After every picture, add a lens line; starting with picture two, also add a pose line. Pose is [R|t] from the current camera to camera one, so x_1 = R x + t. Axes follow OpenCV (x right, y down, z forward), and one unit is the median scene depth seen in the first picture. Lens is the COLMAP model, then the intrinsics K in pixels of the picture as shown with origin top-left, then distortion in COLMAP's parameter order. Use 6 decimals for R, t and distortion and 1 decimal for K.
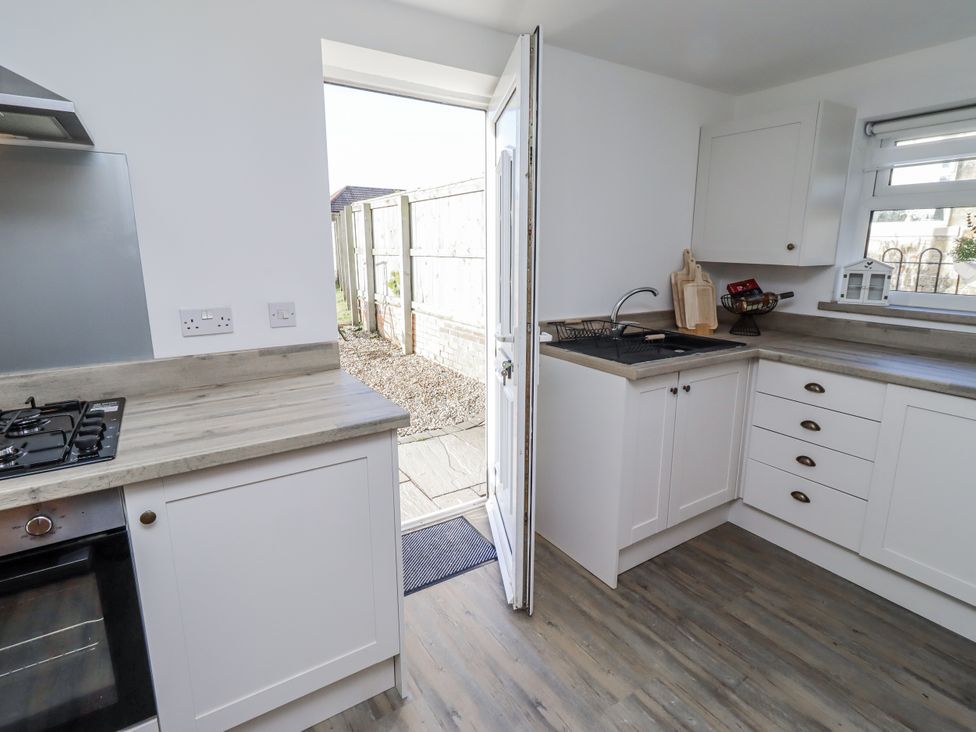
lens RADIAL K [[506.1, 0, 496.0], [0, 506.1, 349.7], [0, 0, 1]] dist [0.001226, -0.001265]
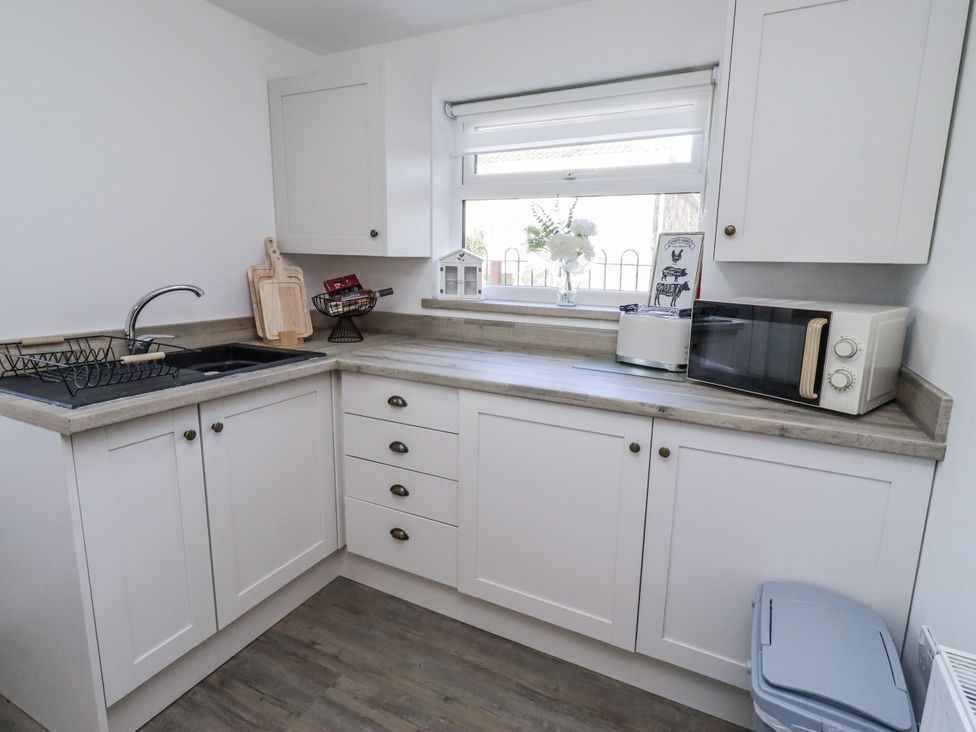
lens RADIAL K [[506.1, 0, 496.0], [0, 506.1, 349.7], [0, 0, 1]] dist [0.001226, -0.001265]
pose [[0.858005, -0.080143, 0.507351, 0.307152], [0.088499, 0.996047, 0.007674, -0.000638], [-0.505961, 0.038316, 0.861705, 0.179020]]
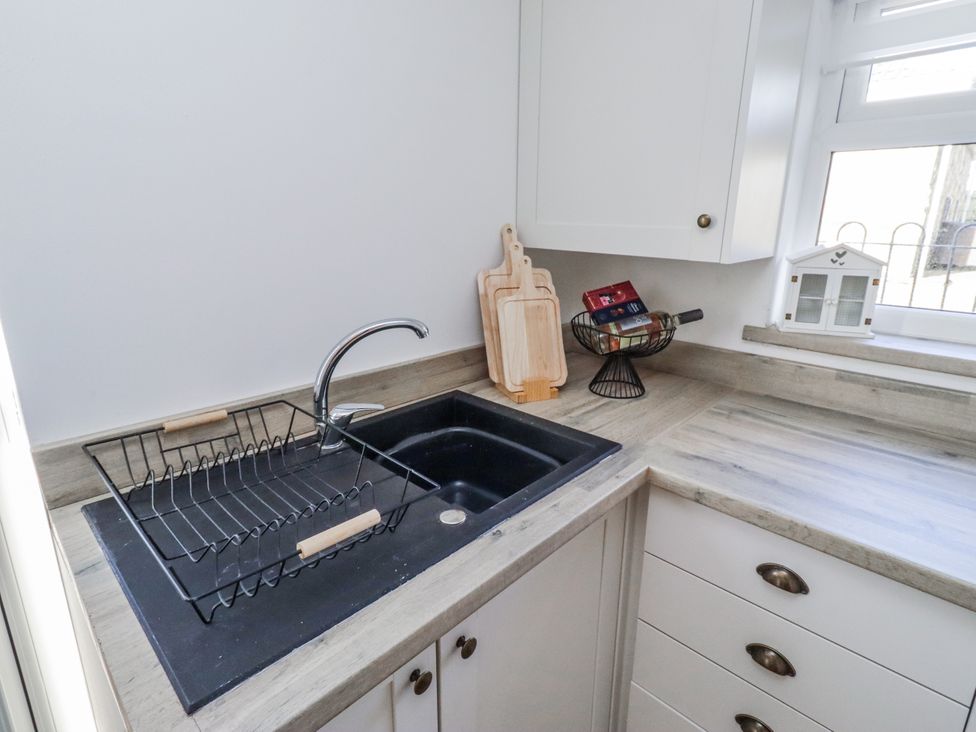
lens RADIAL K [[506.1, 0, 496.0], [0, 506.1, 349.7], [0, 0, 1]] dist [0.001226, -0.001265]
pose [[0.973324, -0.053517, 0.223105, 0.282042], [0.040906, 0.997313, 0.060773, -0.119307], [-0.225757, -0.050026, 0.972898, 0.574604]]
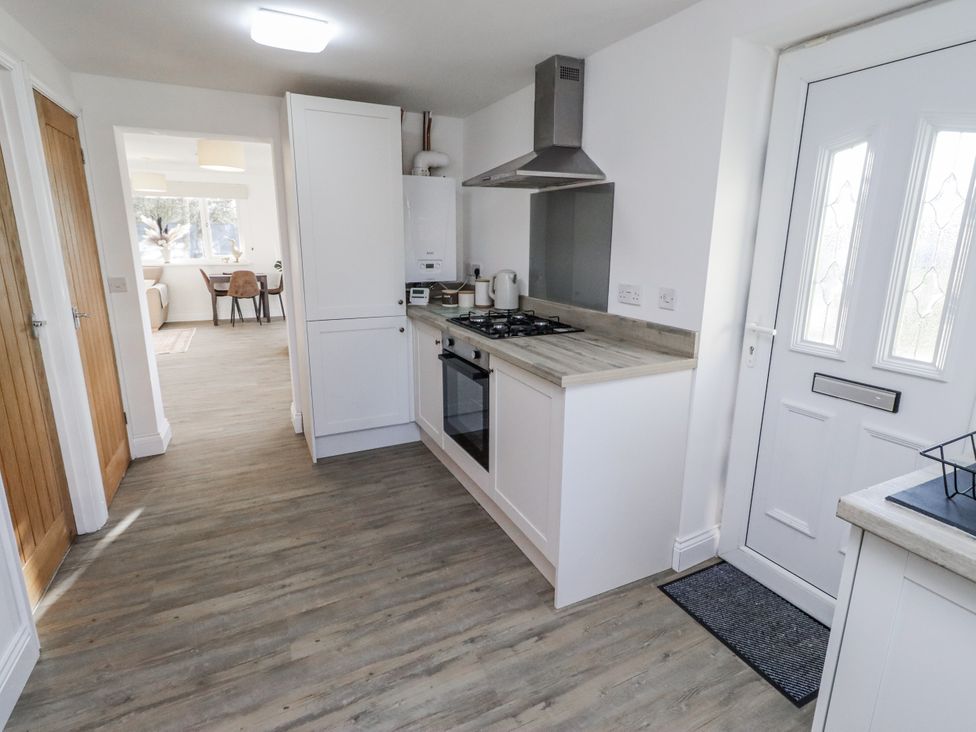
lens RADIAL K [[506.1, 0, 496.0], [0, 506.1, 349.7], [0, 0, 1]] dist [0.001226, -0.001265]
pose [[-0.119627, 0.212631, -0.969782, 0.566904], [-0.209450, 0.949407, 0.234000, -0.104687], [0.970474, 0.231114, -0.069039, 0.504557]]
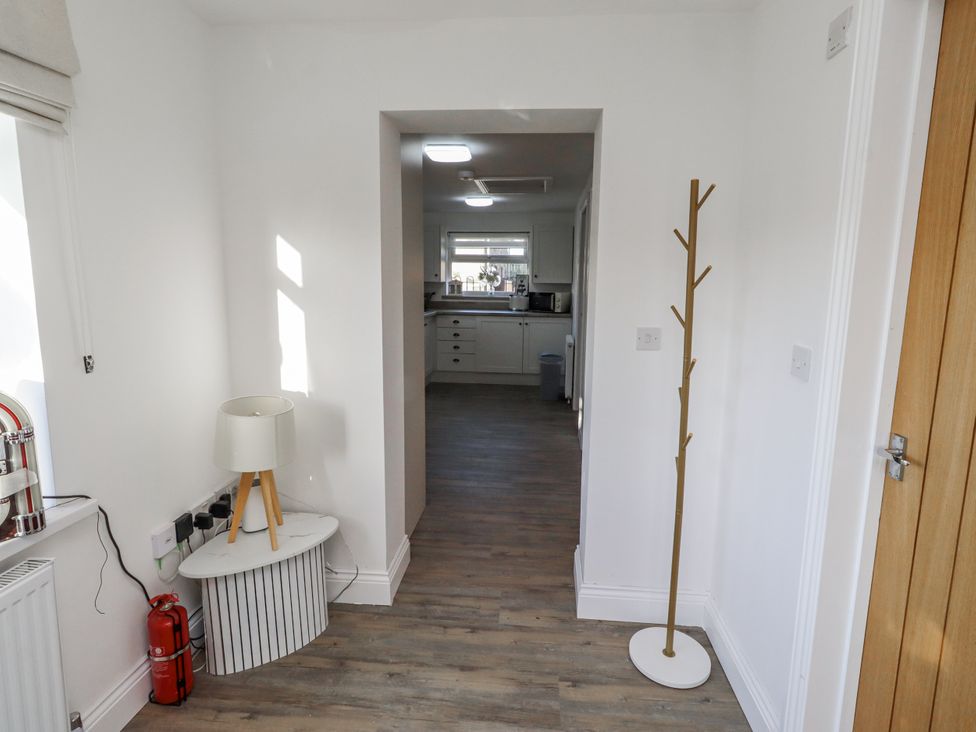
lens RADIAL K [[506.1, 0, 496.0], [0, 506.1, 349.7], [0, 0, 1]] dist [0.001226, -0.001265]
pose [[0.618653, -0.109713, 0.777966, -1.359497], [0.149215, 0.988587, 0.020757, 0.182344], [-0.771365, 0.103243, 0.627963, -0.907339]]
